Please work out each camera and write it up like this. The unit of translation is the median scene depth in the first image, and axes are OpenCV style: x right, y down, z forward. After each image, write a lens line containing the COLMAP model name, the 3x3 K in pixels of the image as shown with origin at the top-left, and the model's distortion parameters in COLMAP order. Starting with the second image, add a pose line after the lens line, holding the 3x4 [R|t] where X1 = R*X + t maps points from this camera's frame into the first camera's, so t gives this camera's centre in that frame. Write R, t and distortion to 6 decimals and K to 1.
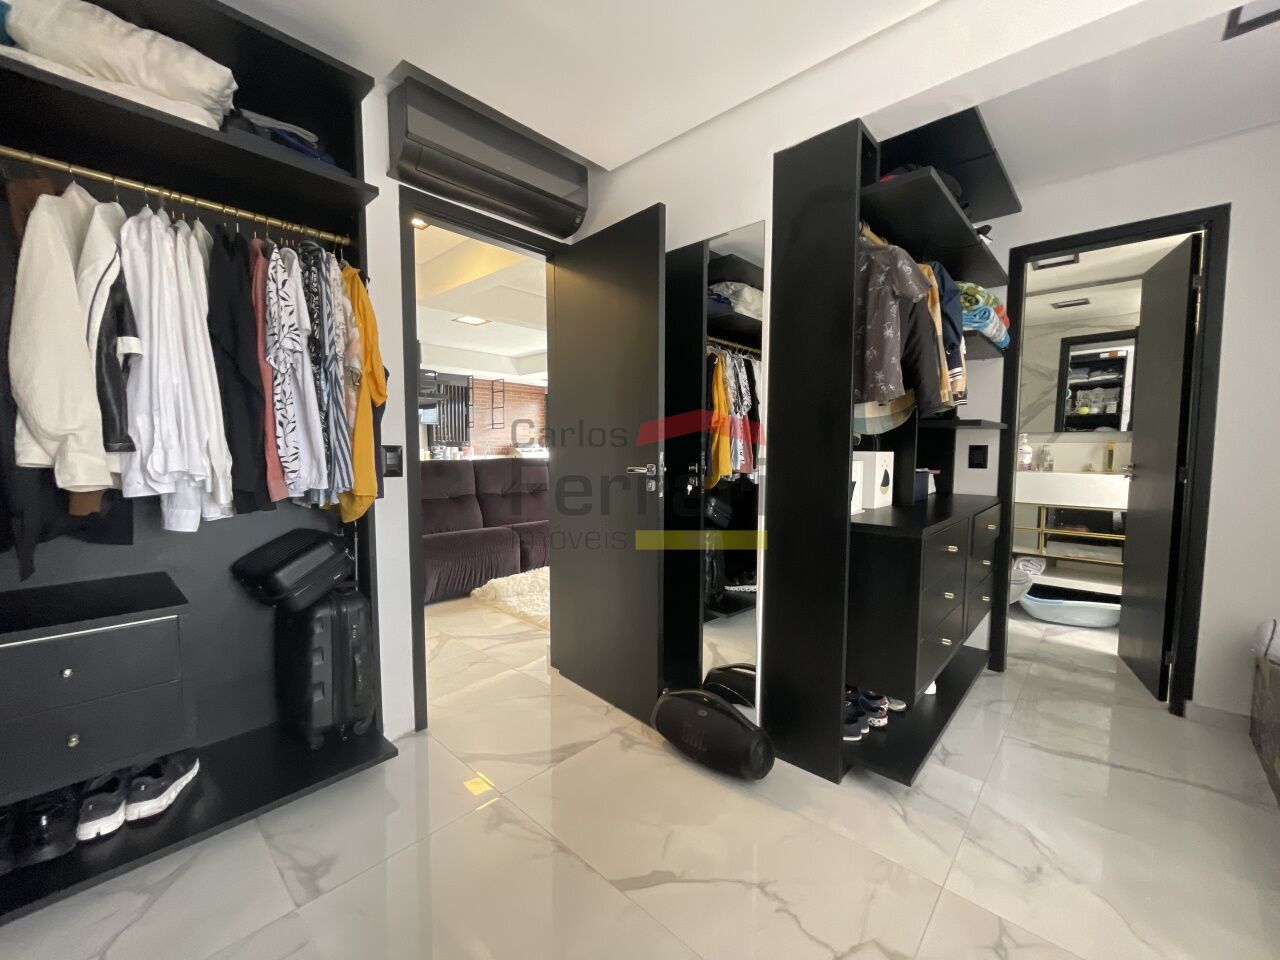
lens RADIAL K [[518.5, 0, 642.1], [0, 518.5, 481.4], [0, 0, 1]] dist [0.009284, -0.005807]
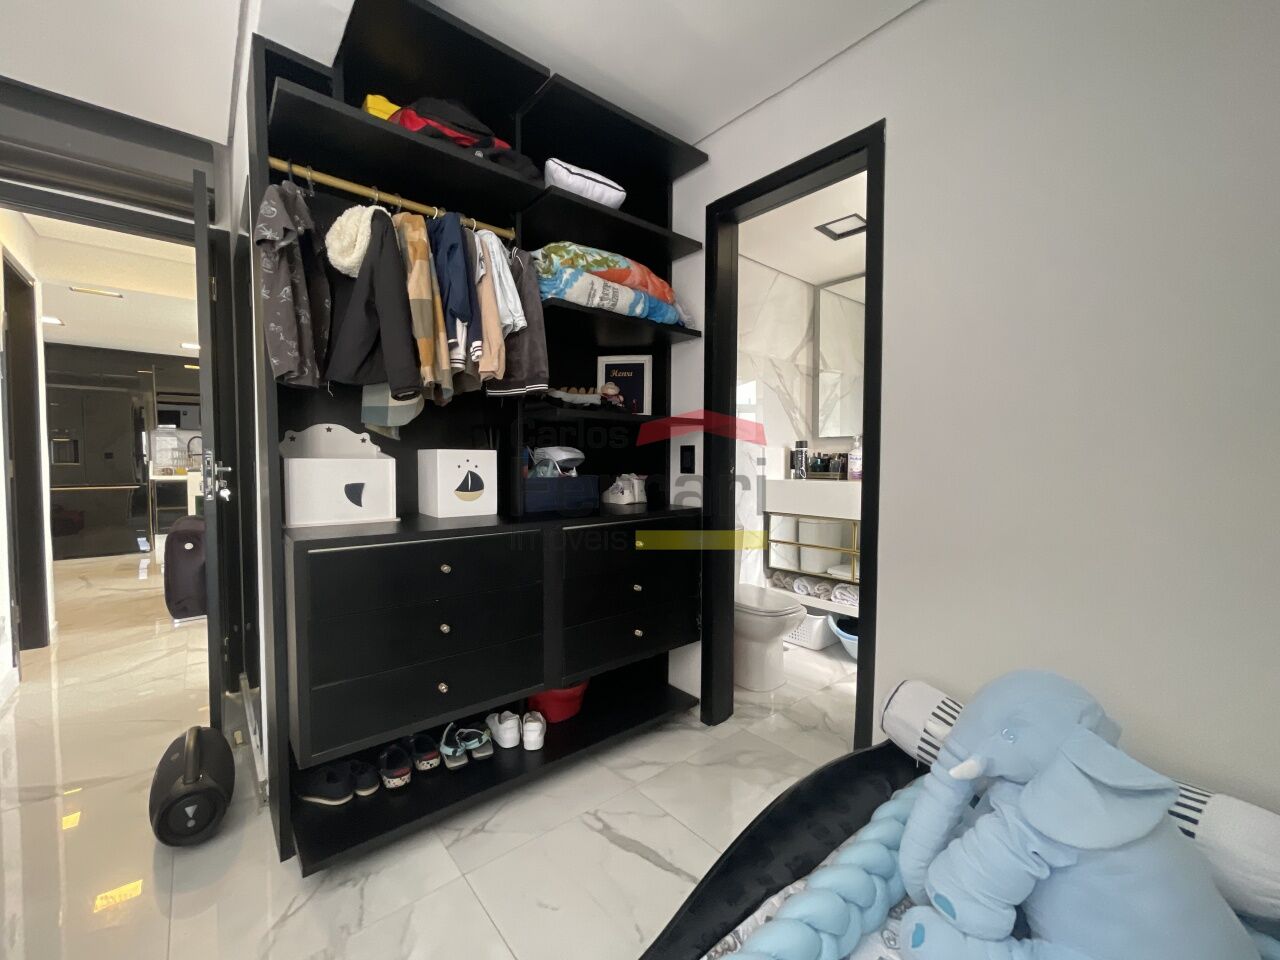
lens RADIAL K [[518.5, 0, 642.1], [0, 518.5, 481.4], [0, 0, 1]] dist [0.009284, -0.005807]
pose [[0.991755, 0.006702, -0.127971, 0.585080], [-0.010880, 0.999429, -0.031980, 0.012157], [0.127684, 0.033109, 0.991262, 0.147379]]
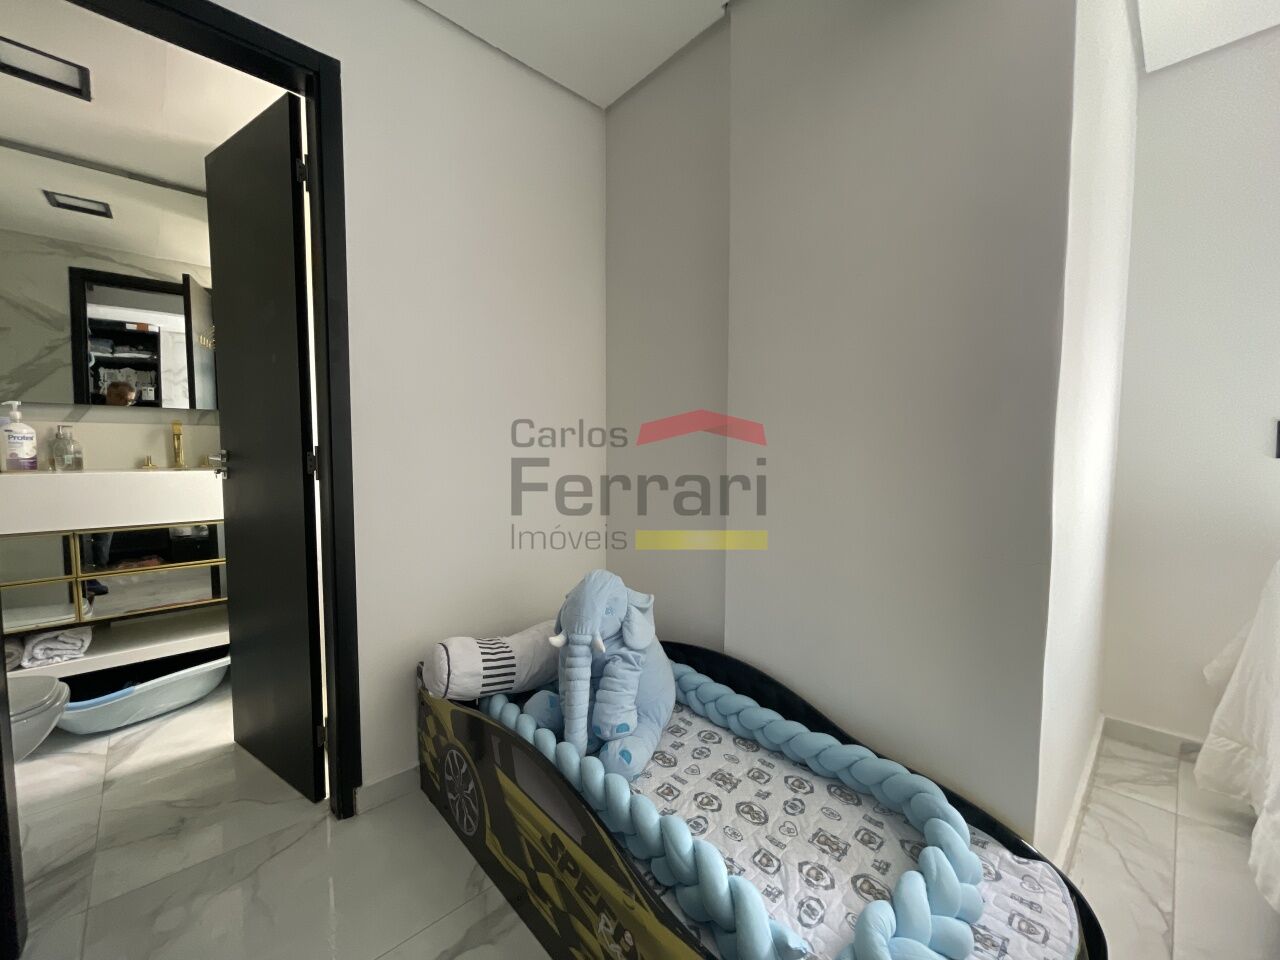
lens RADIAL K [[518.5, 0, 642.1], [0, 518.5, 481.4], [0, 0, 1]] dist [0.009284, -0.005807]
pose [[0.072092, -0.068133, 0.995068, 0.295935], [0.064418, 0.995899, 0.063523, -0.003973], [-0.995316, 0.059521, 0.076185, 0.388007]]
